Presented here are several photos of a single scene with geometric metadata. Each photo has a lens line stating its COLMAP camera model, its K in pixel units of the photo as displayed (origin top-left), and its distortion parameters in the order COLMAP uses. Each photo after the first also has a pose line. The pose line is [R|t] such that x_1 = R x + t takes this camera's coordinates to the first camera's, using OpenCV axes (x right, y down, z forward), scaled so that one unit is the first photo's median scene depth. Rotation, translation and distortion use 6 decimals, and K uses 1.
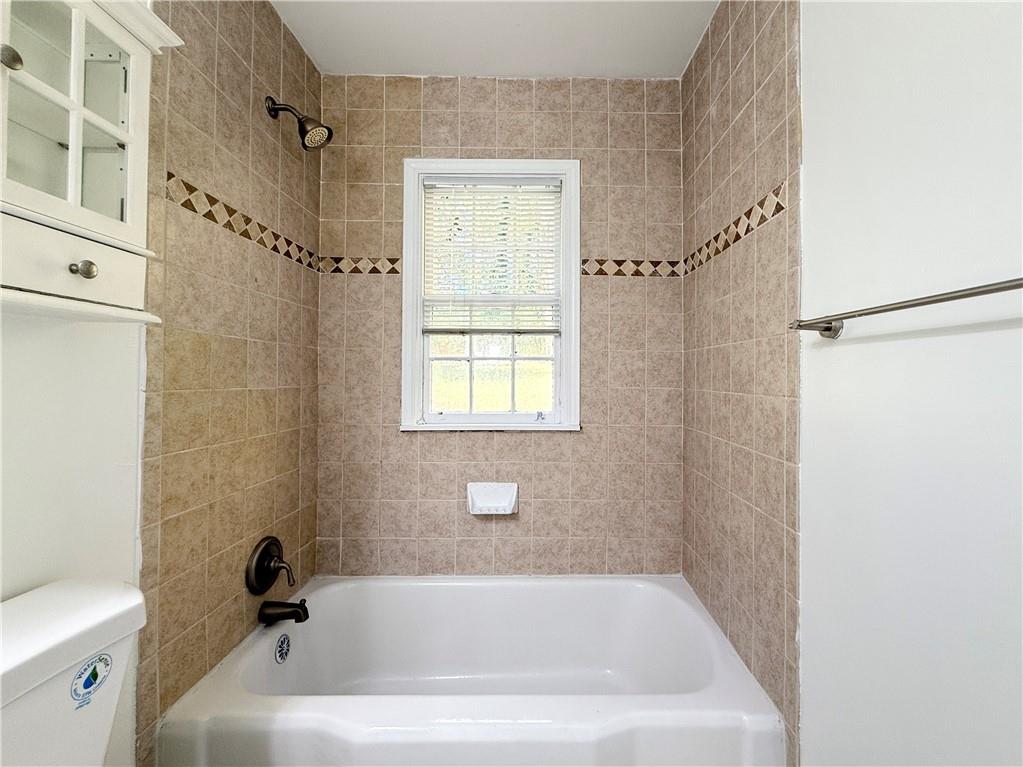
lens RADIAL K [[413.5, 0, 530.0], [0, 413.5, 376.6], [0, 0, 1]] dist [-0.000581, -0.000098]
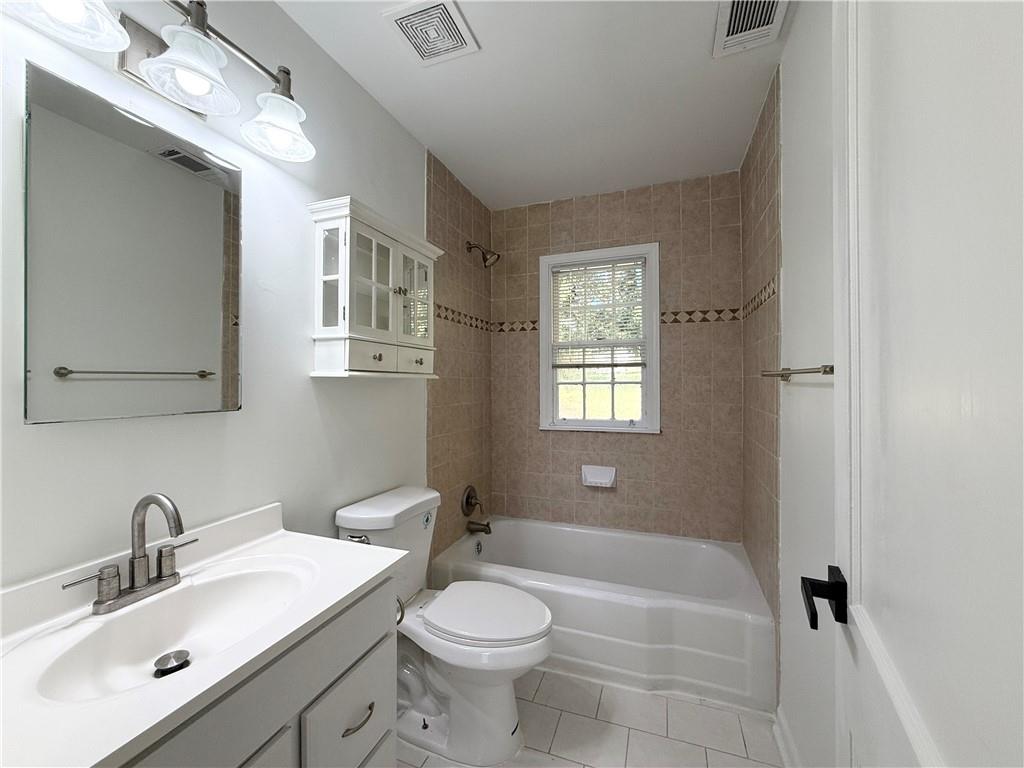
lens RADIAL K [[414.2, 0, 512.0], [0, 414.2, 384.0], [0, 0, 1]] dist [0.001076, 0.000044]
pose [[0.932367, -0.008654, -0.361411, 0.162253], [0.012442, 0.999889, 0.008158, -0.058141], [0.361300, -0.012103, 0.932371, -0.513055]]
